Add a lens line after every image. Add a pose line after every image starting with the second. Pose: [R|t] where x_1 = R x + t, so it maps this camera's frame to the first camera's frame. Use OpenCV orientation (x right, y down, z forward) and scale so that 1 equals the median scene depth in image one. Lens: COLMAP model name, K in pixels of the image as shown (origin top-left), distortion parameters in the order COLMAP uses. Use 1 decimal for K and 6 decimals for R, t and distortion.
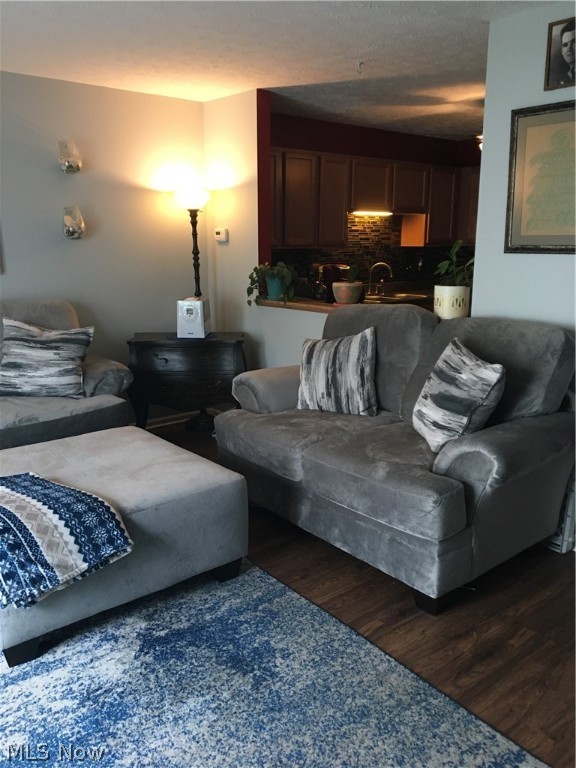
lens RADIAL K [[656.8, 0, 285.3], [0, 656.8, 386.7], [0, 0, 1]] dist [0.073863, -0.082046]
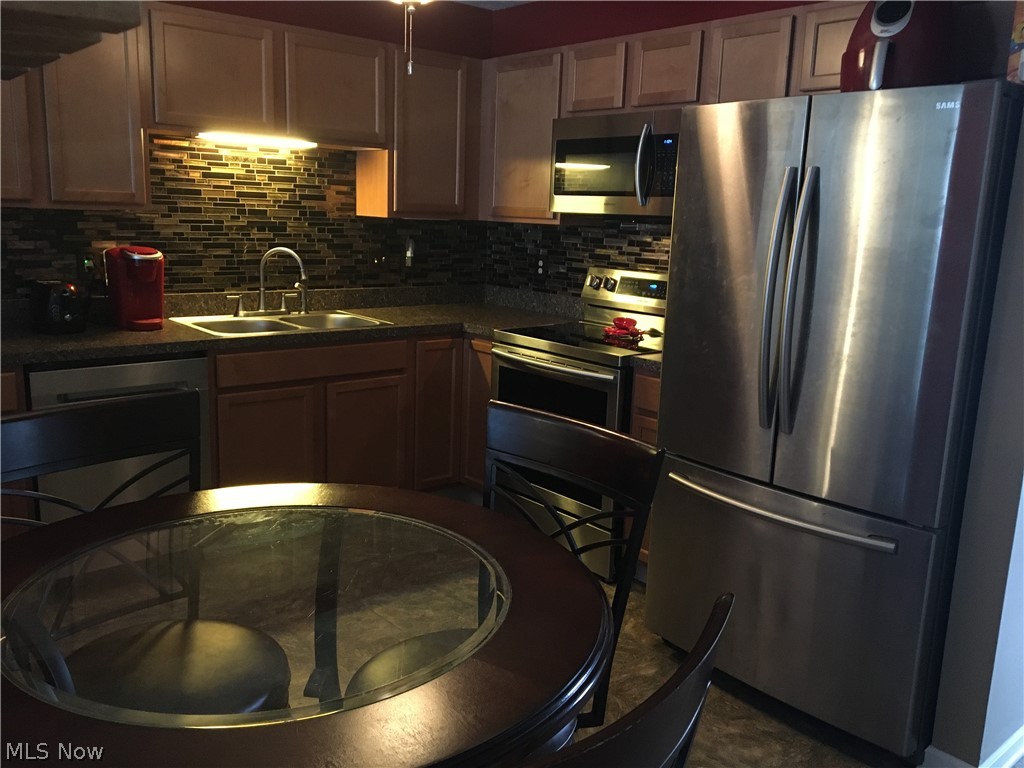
lens RADIAL K [[875.7, 0, 514.3], [0, 875.7, 385.5], [0, 0, 1]] dist [0.073863, -0.082046]
pose [[0.998875, 0.046710, -0.008131, 0.317317], [-0.046827, 0.998793, -0.014839, -0.087707], [0.007428, 0.015203, 0.999857, 0.373299]]
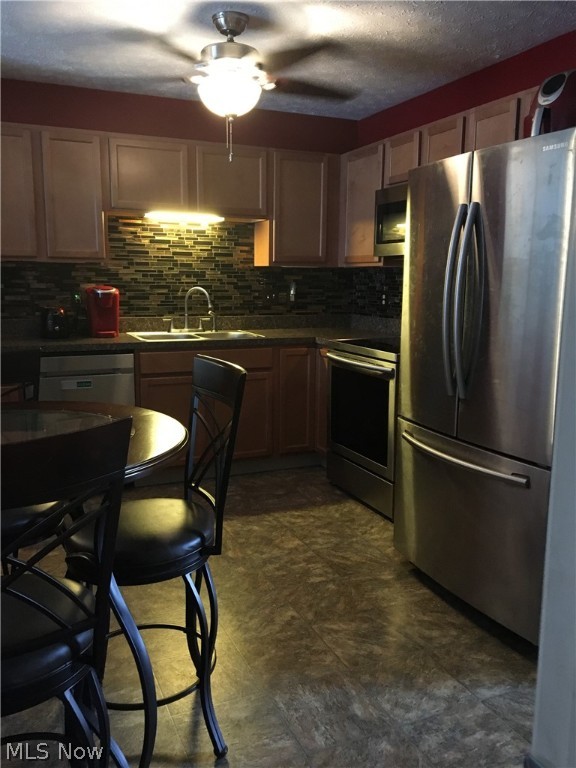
lens RADIAL K [[656.8, 0, 283.4], [0, 656.8, 383.2], [0, 0, 1]] dist [0.073863, -0.082046]
pose [[0.952554, 0.066057, -0.297114, 0.446831], [-0.081783, 0.995815, -0.040799, -0.062836], [0.293176, 0.063162, 0.953970, 0.353684]]
